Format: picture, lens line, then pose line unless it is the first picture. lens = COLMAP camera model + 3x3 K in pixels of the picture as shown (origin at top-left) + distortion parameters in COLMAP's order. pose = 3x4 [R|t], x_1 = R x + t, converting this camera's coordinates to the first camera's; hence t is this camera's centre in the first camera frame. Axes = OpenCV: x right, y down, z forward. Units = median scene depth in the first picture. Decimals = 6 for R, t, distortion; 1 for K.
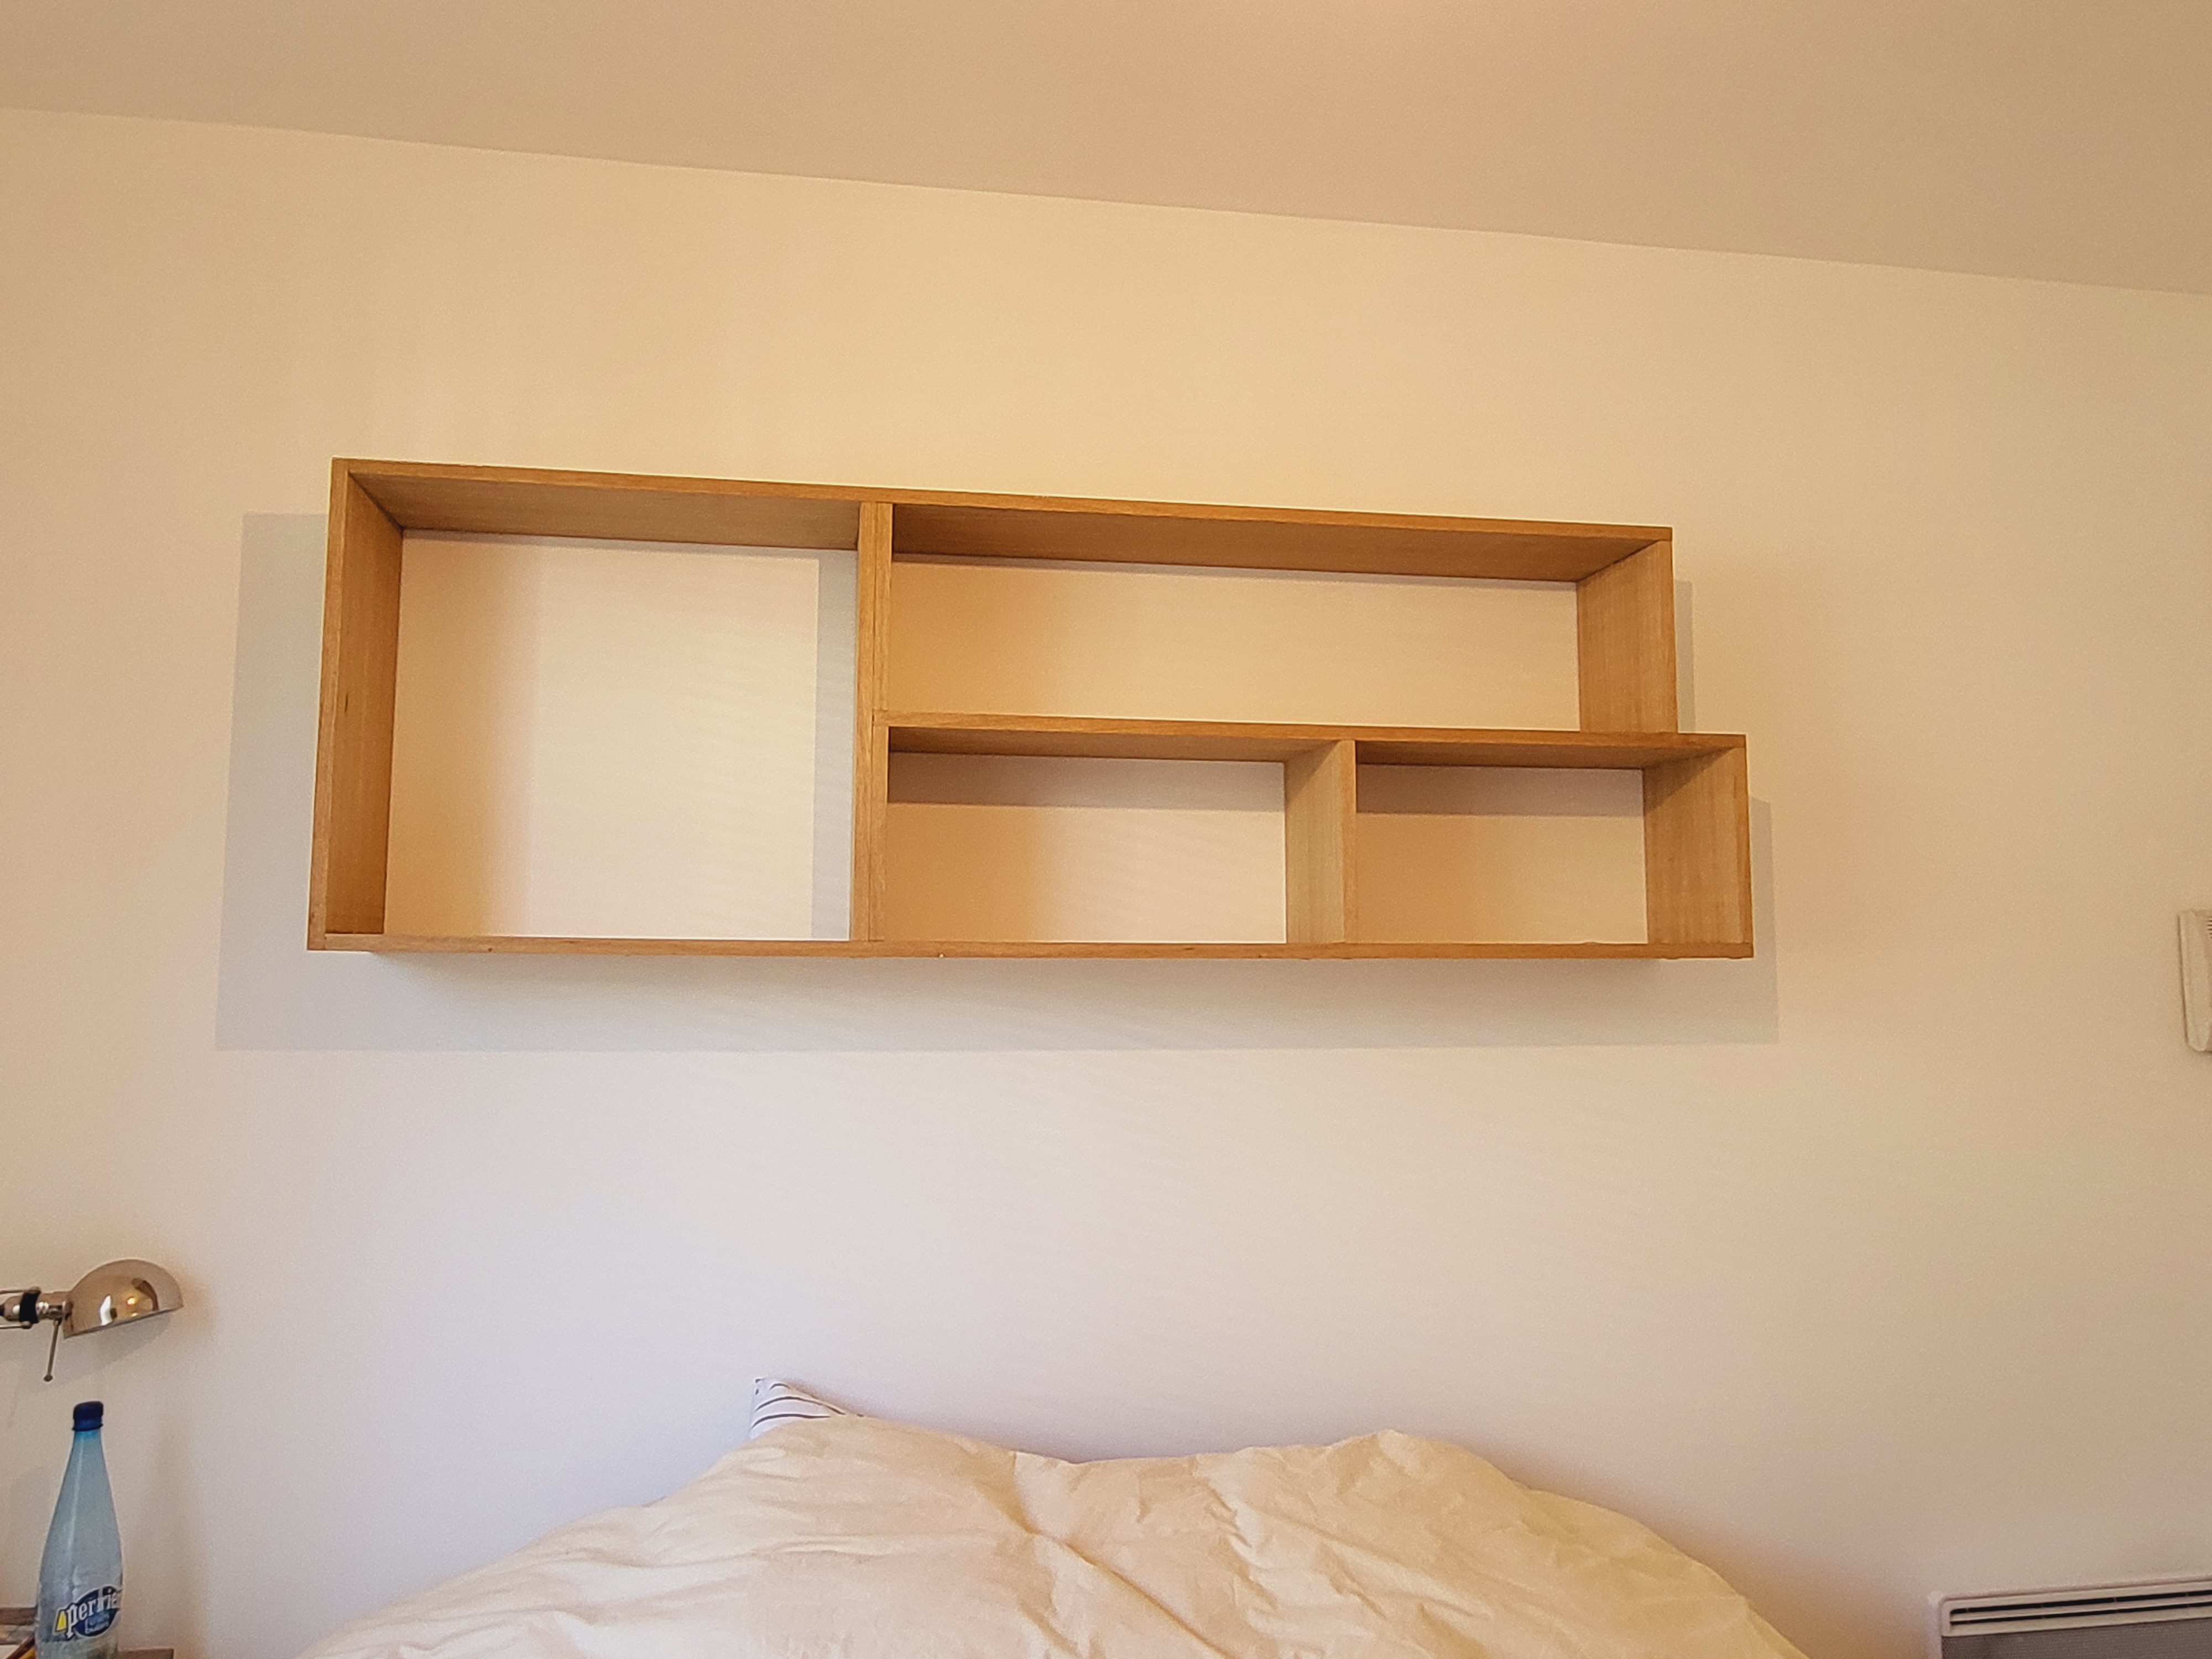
lens RADIAL K [[1629.2, 0, 1106.0], [0, 1629.2, 829.5], [0, 0, 1]] dist [-0.023912, 0.039826]
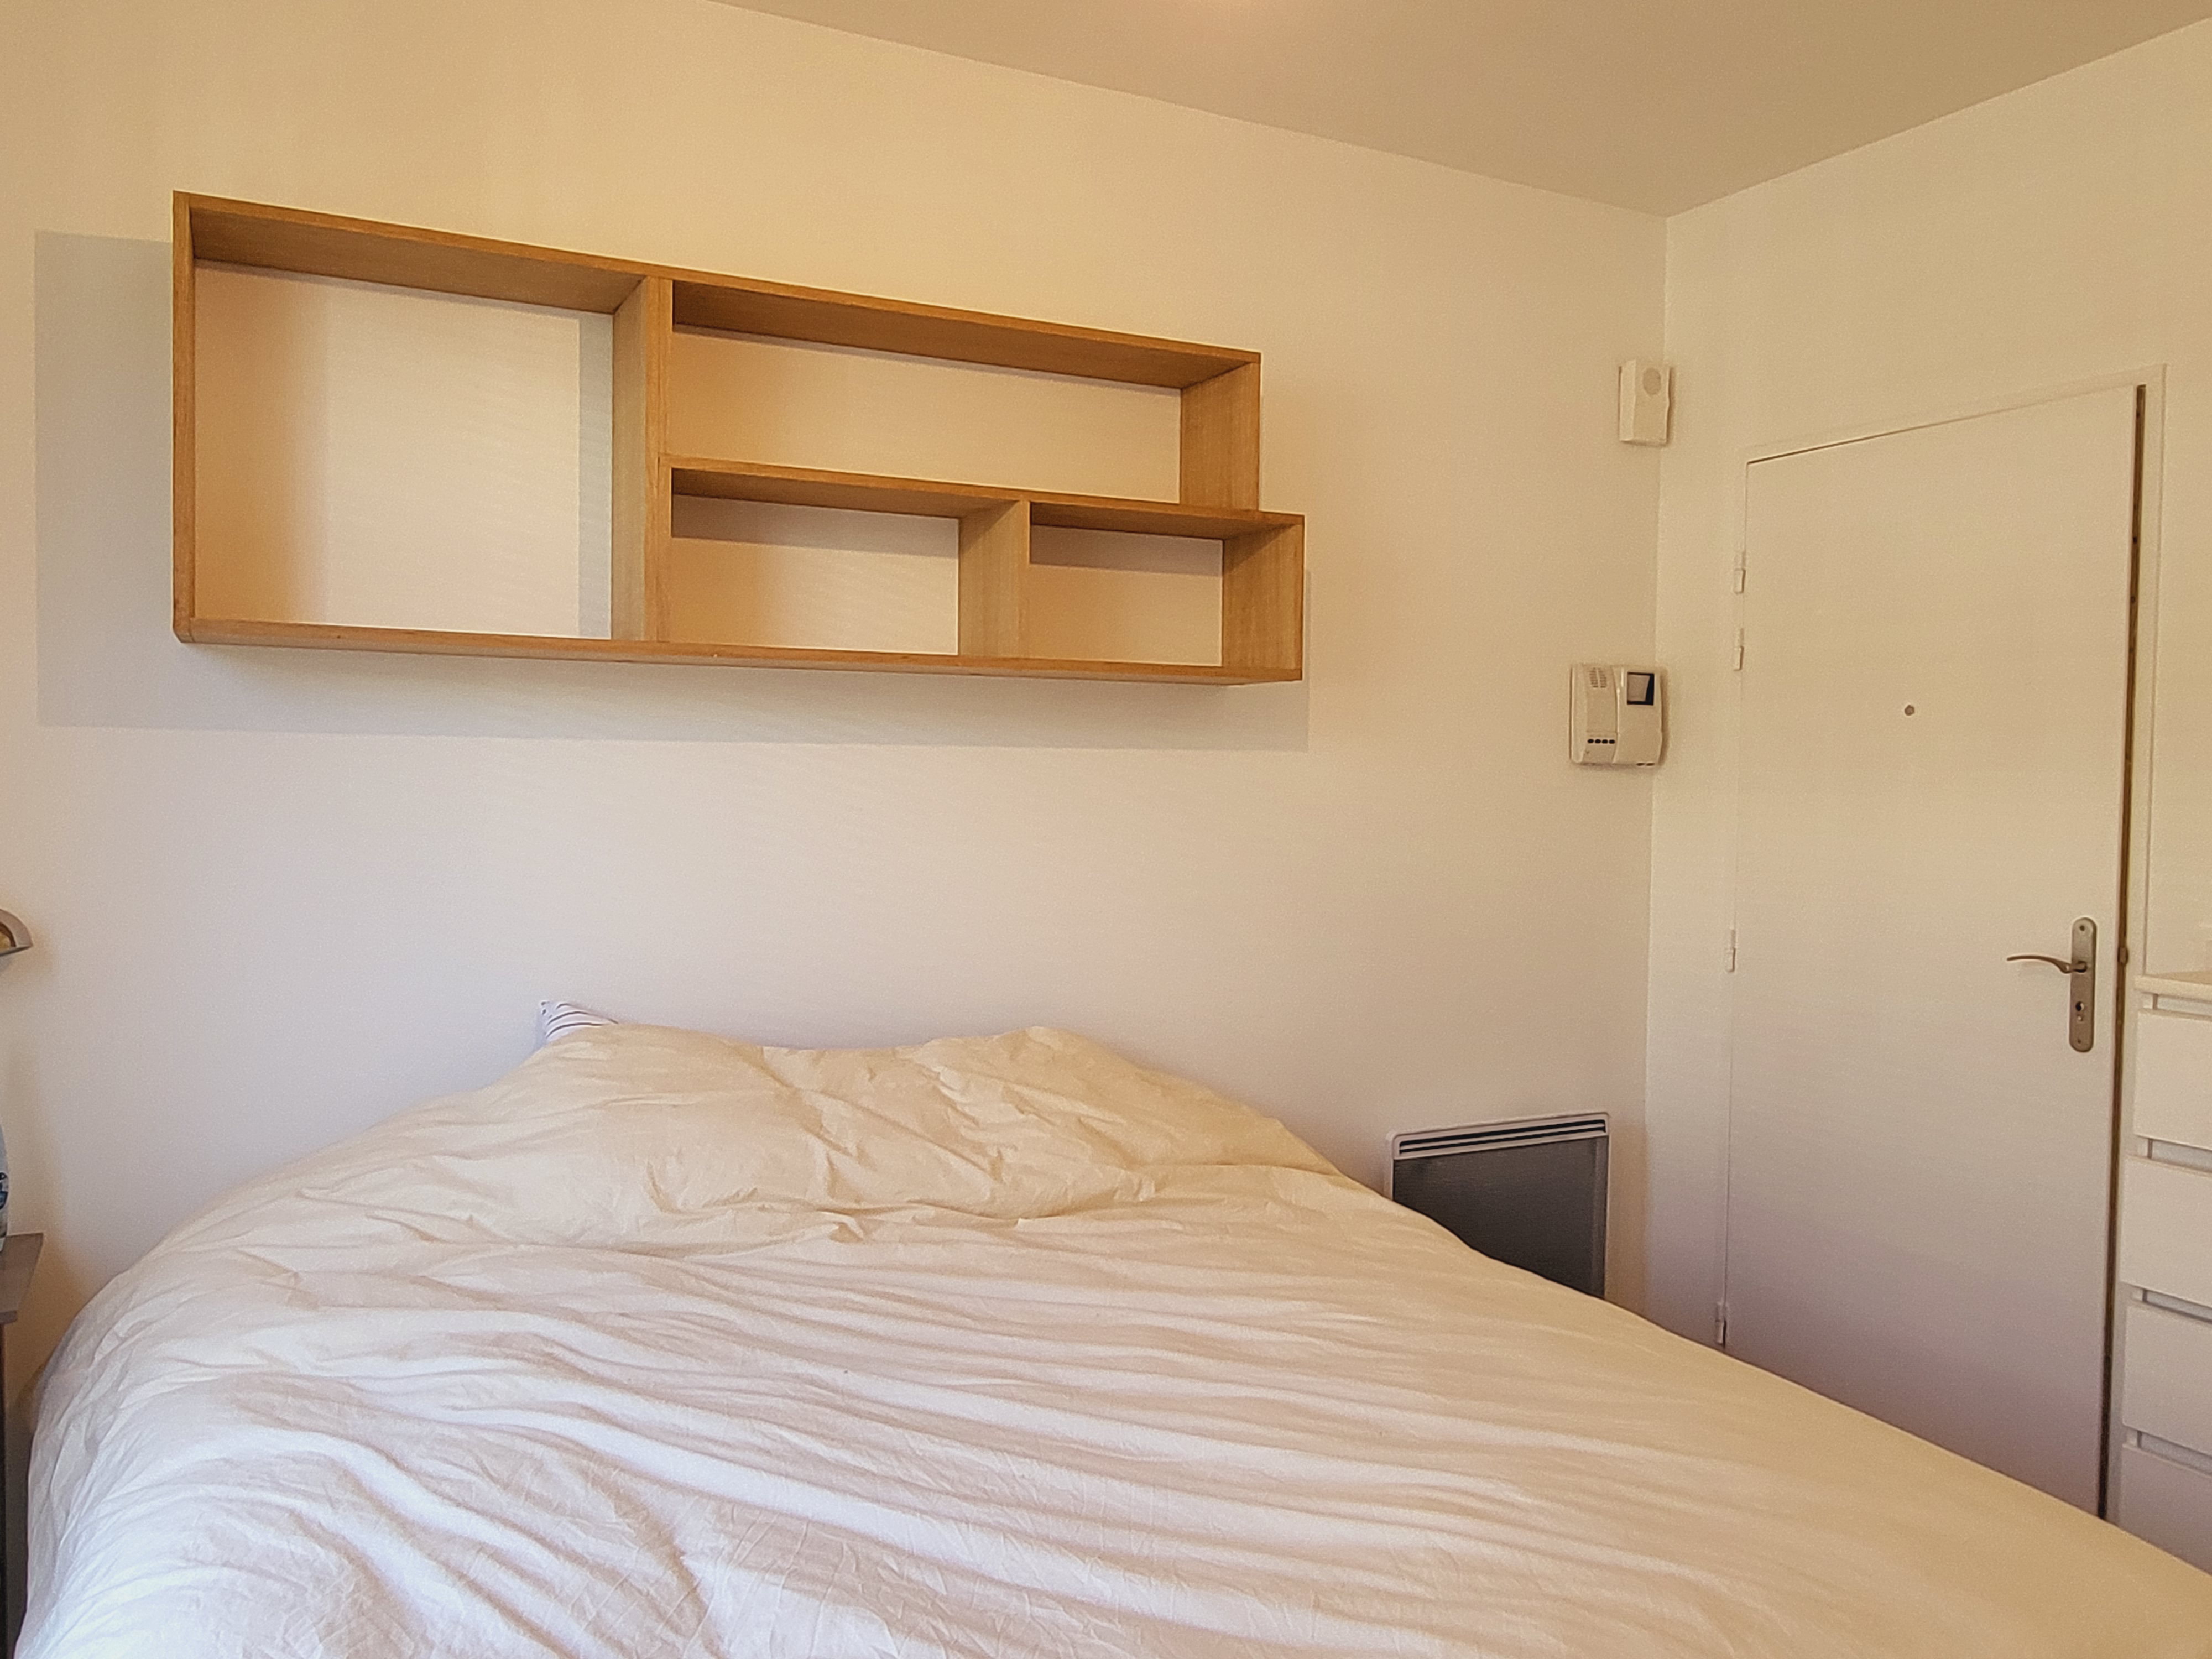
lens RADIAL K [[1629.2, 0, 1106.0], [0, 1629.2, 829.5], [0, 0, 1]] dist [-0.023912, 0.039826]
pose [[0.953769, -0.003073, 0.300524, -0.178031], [-0.035792, 0.991670, 0.123733, 0.041156], [-0.298401, -0.128769, 0.945714, -0.274893]]
